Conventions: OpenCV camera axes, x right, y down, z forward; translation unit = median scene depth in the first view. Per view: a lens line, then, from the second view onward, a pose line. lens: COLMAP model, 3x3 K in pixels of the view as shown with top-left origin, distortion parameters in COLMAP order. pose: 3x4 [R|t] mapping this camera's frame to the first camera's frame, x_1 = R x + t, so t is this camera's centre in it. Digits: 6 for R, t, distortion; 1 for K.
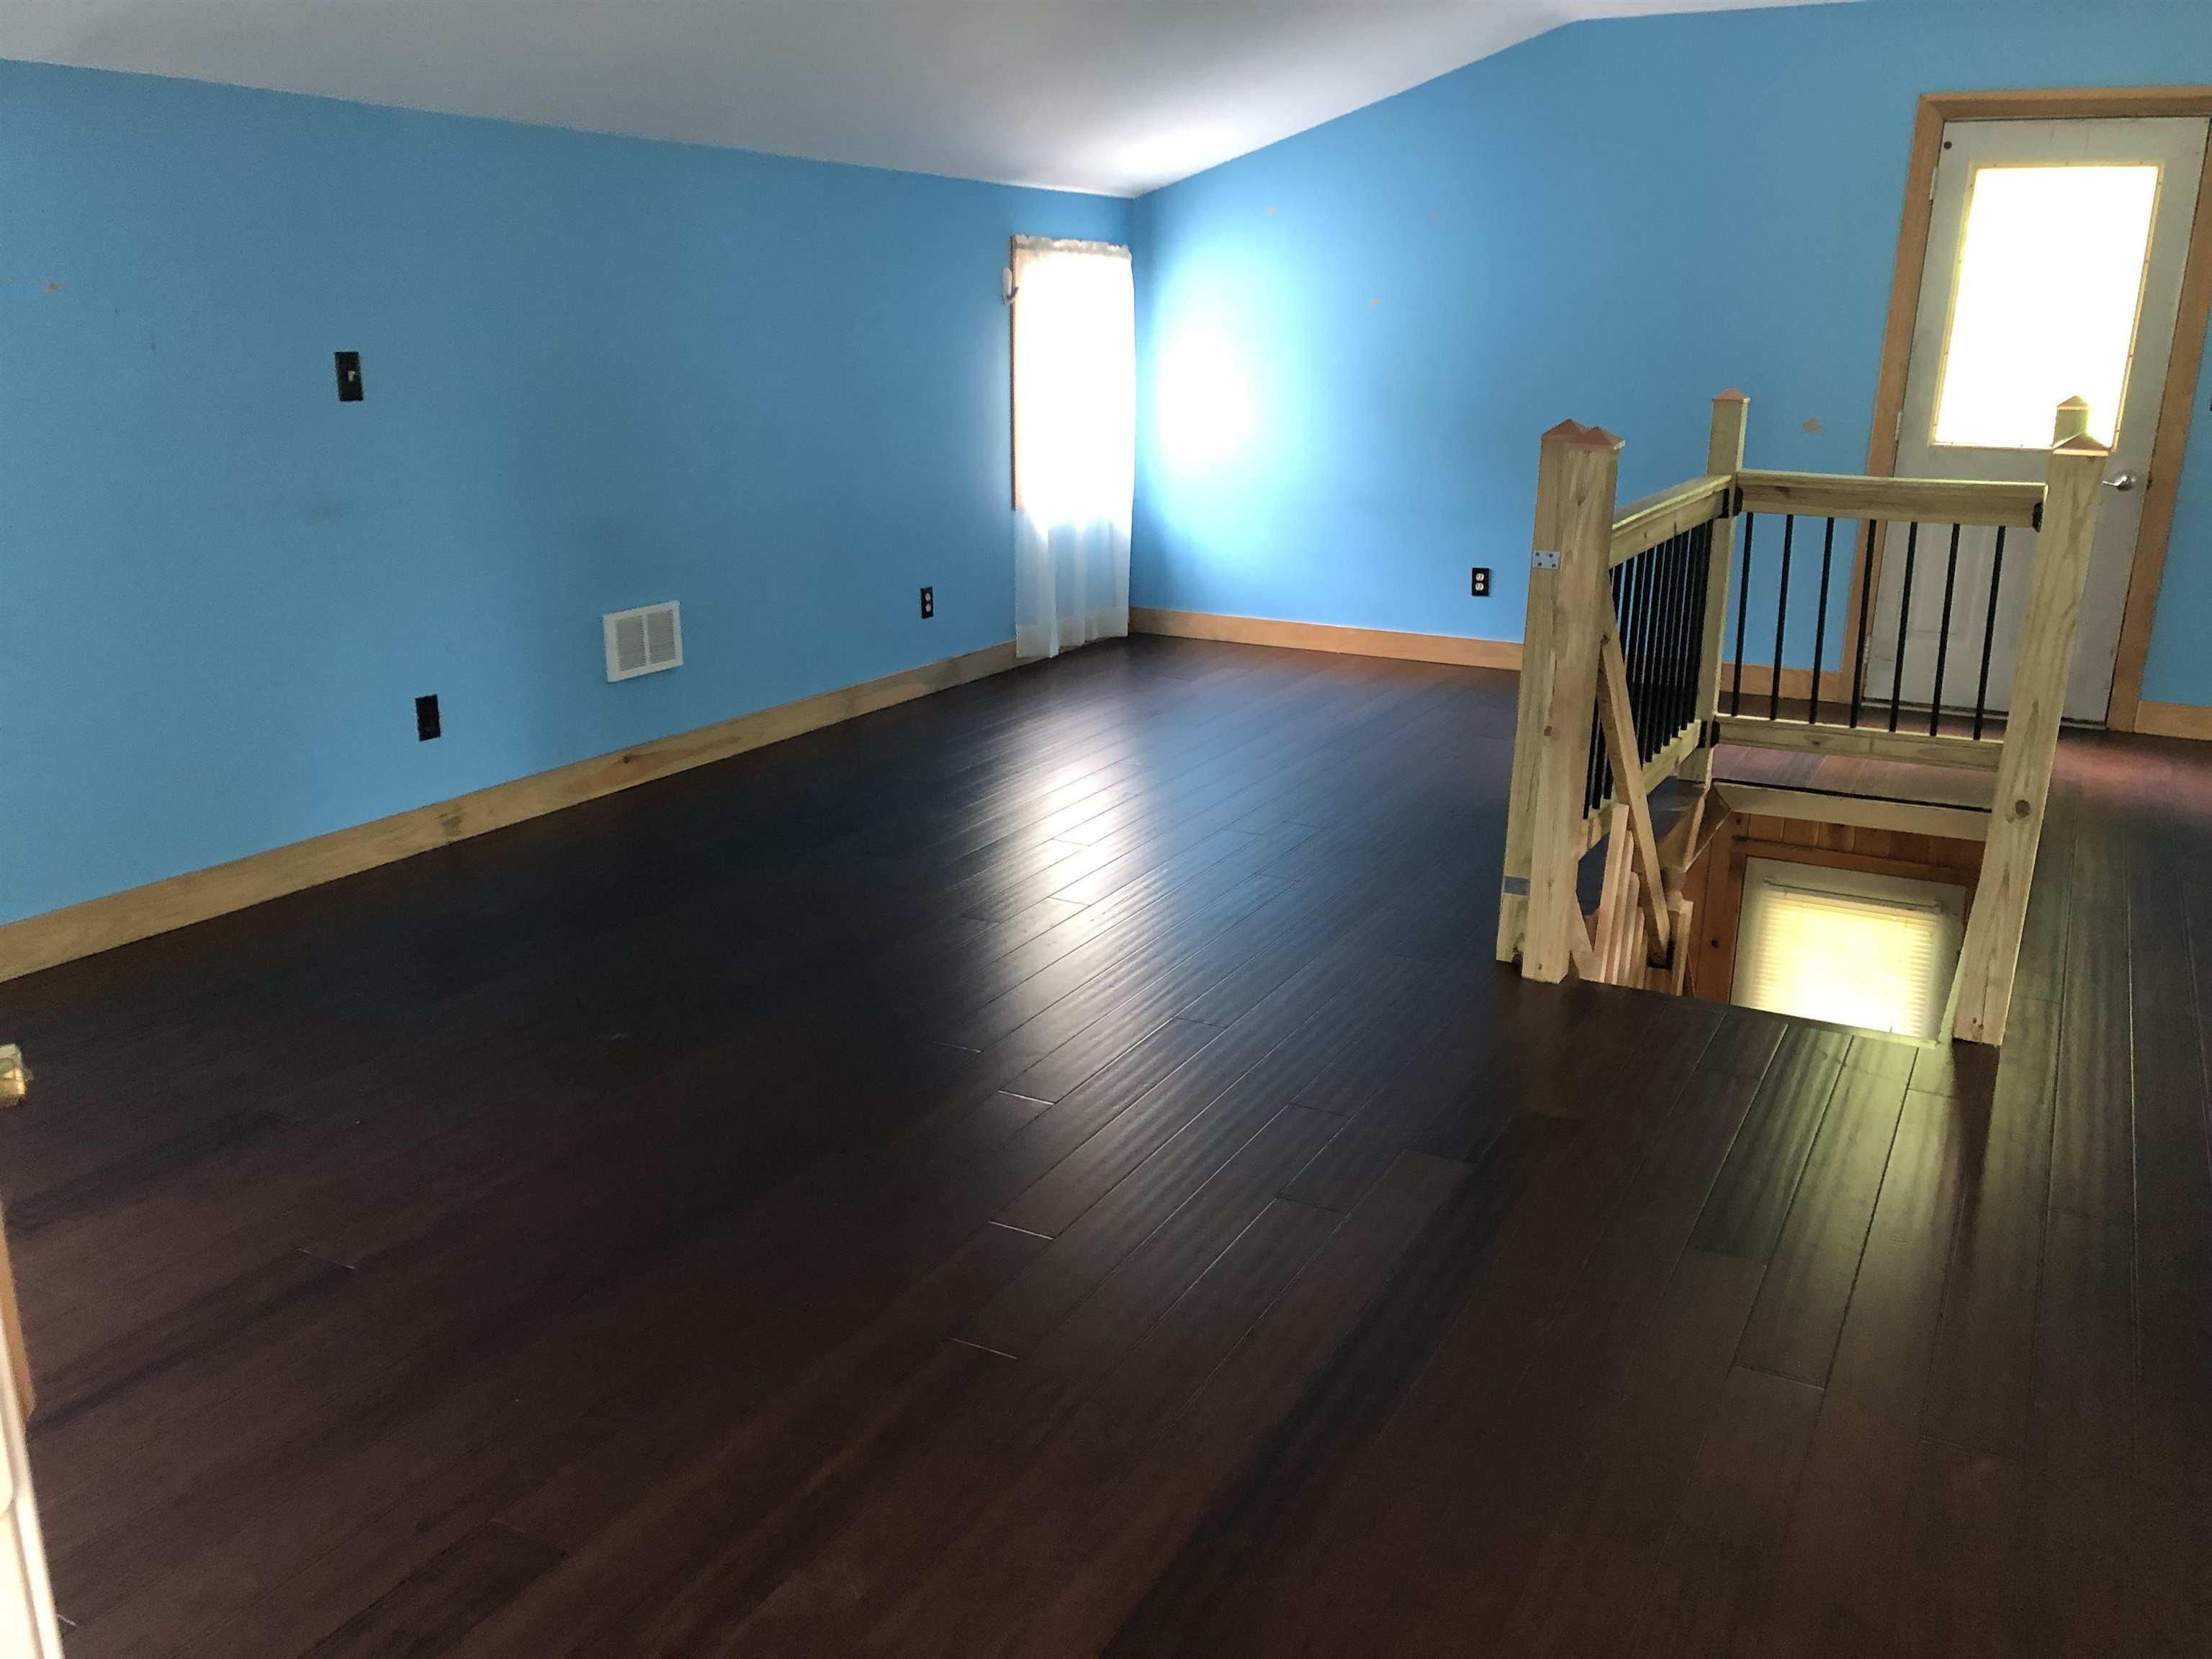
lens RADIAL K [[1783.7, 0, 1107.1], [0, 1783.7, 821.1], [0, 0, 1]] dist [0.001194, 0.002926]
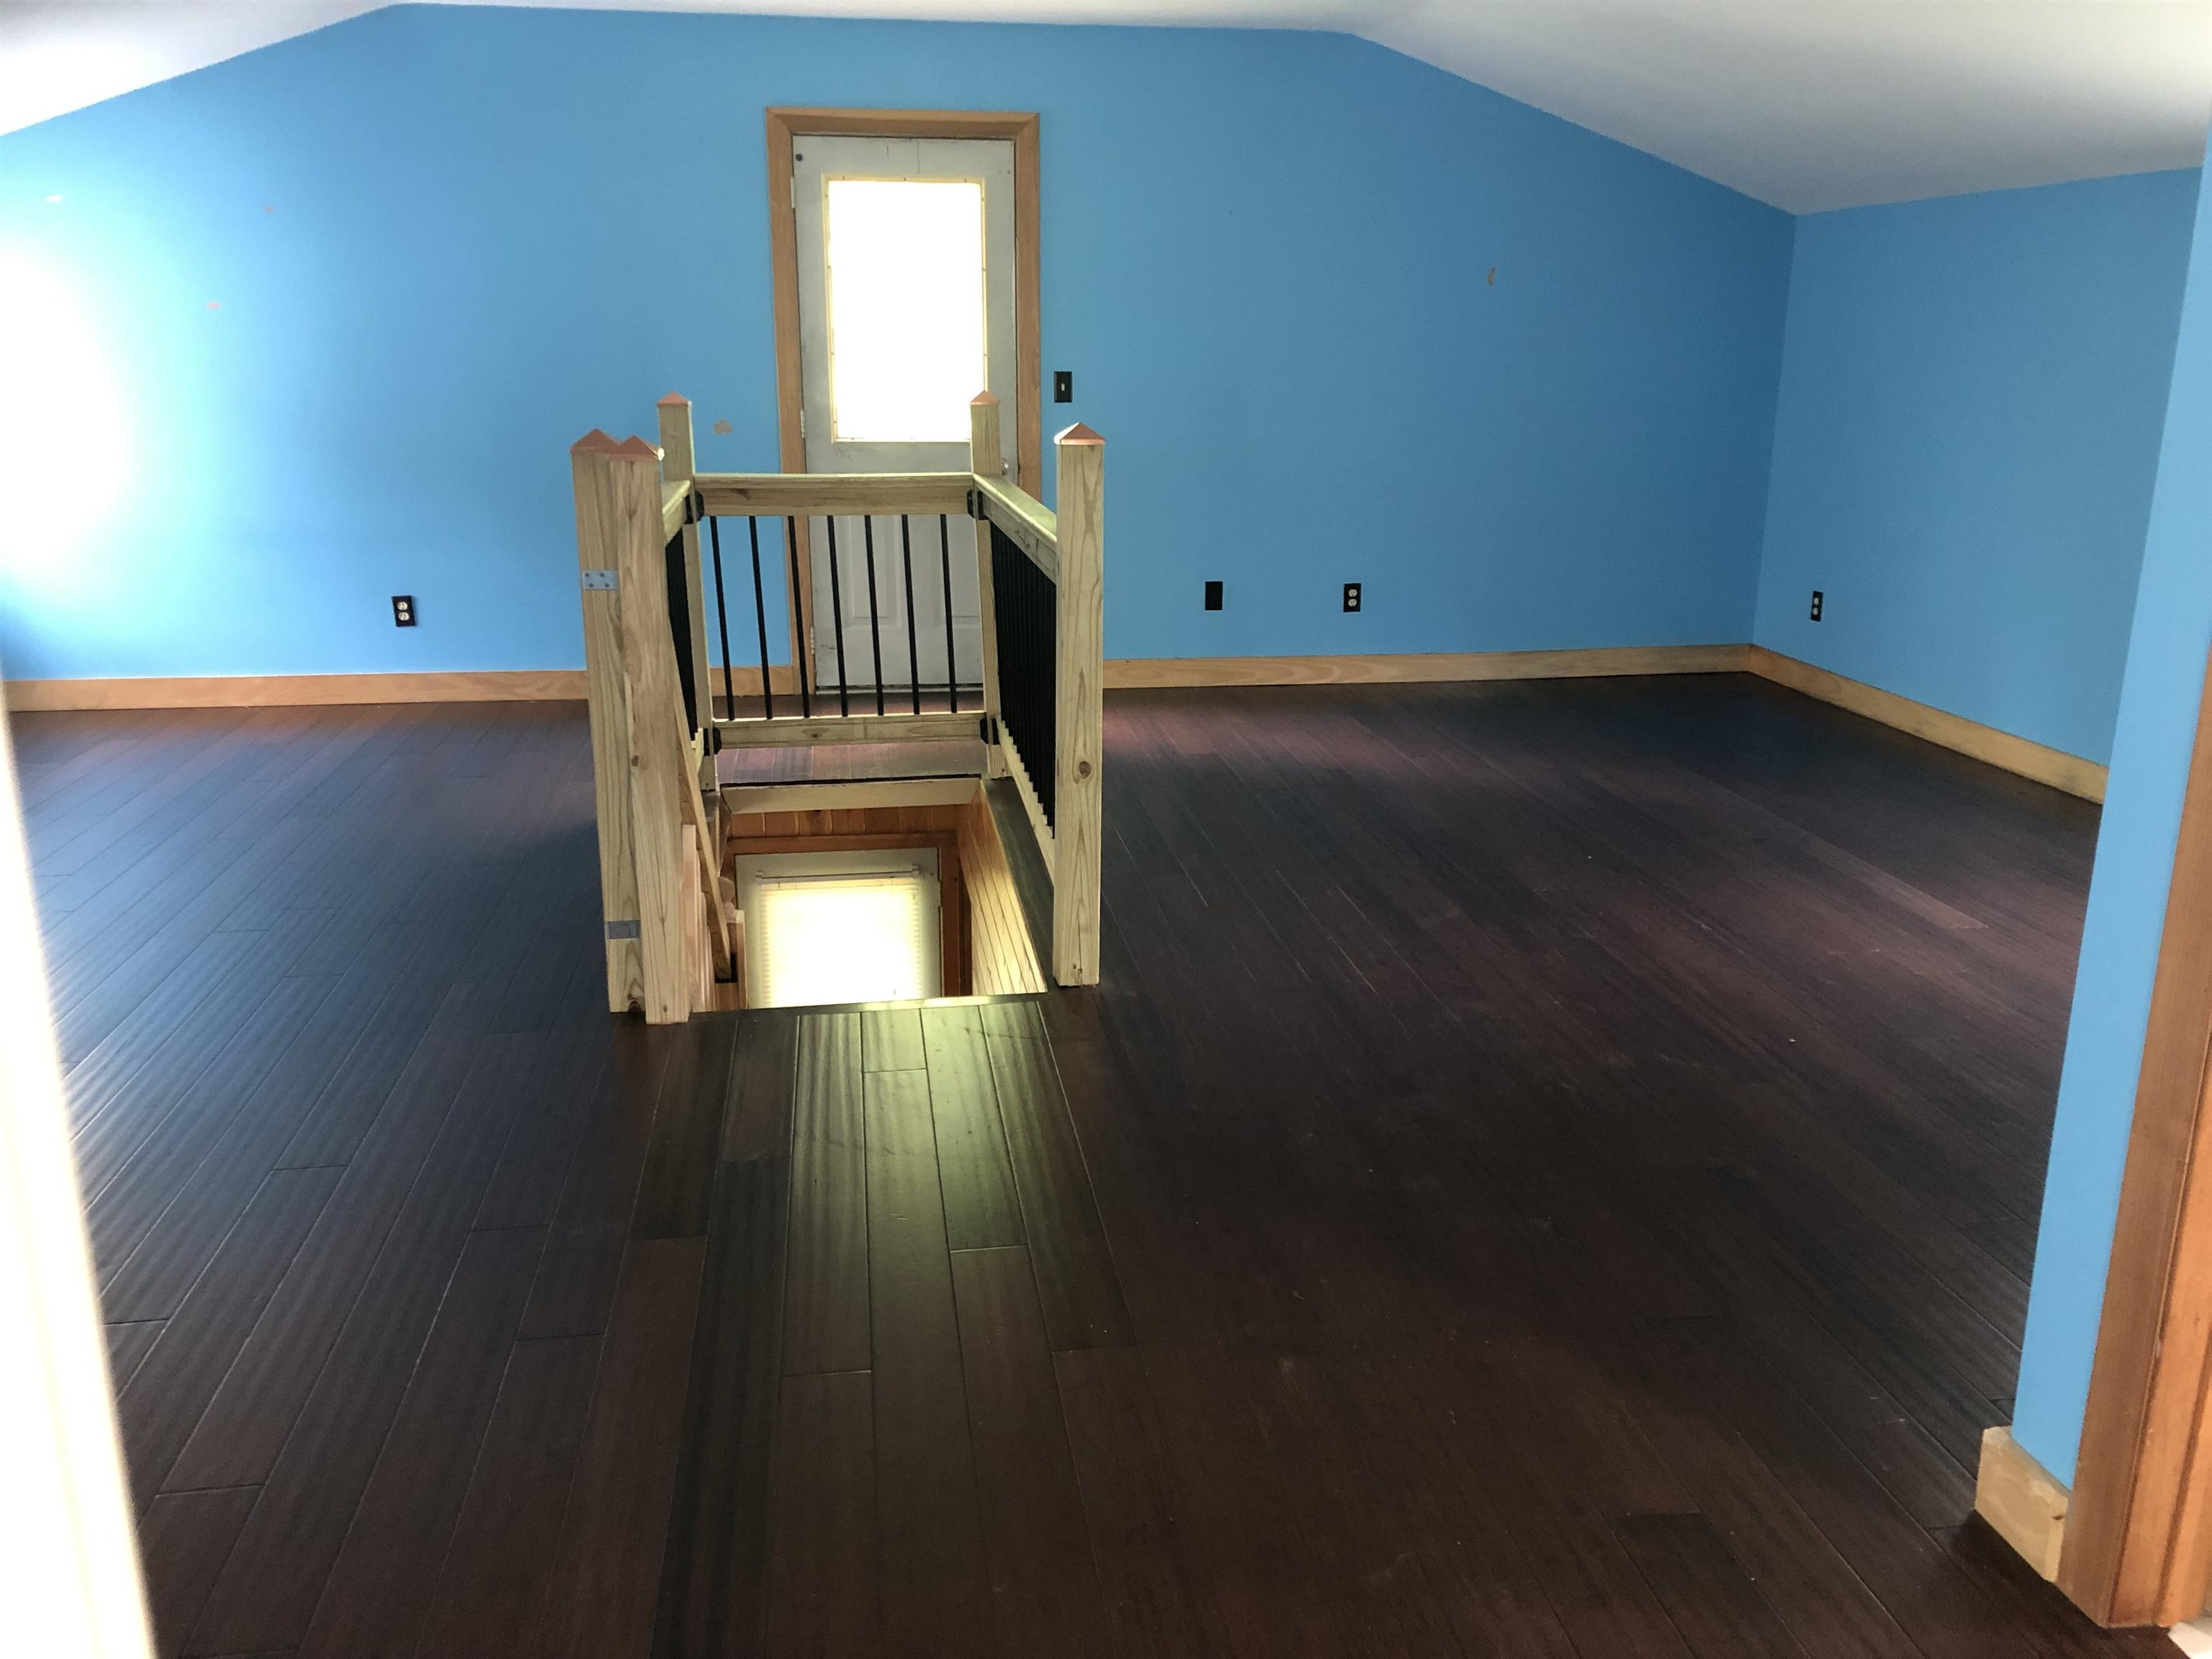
lens RADIAL K [[1794.5, 0, 1107.9], [0, 1794.5, 833.1], [0, 0, 1]] dist [0.011250, 0.006874]
pose [[0.796625, -0.166629, 0.581053, -0.076913], [0.166132, 0.984592, 0.054585, -0.016409], [-0.581196, 0.053047, 0.812033, 0.063405]]
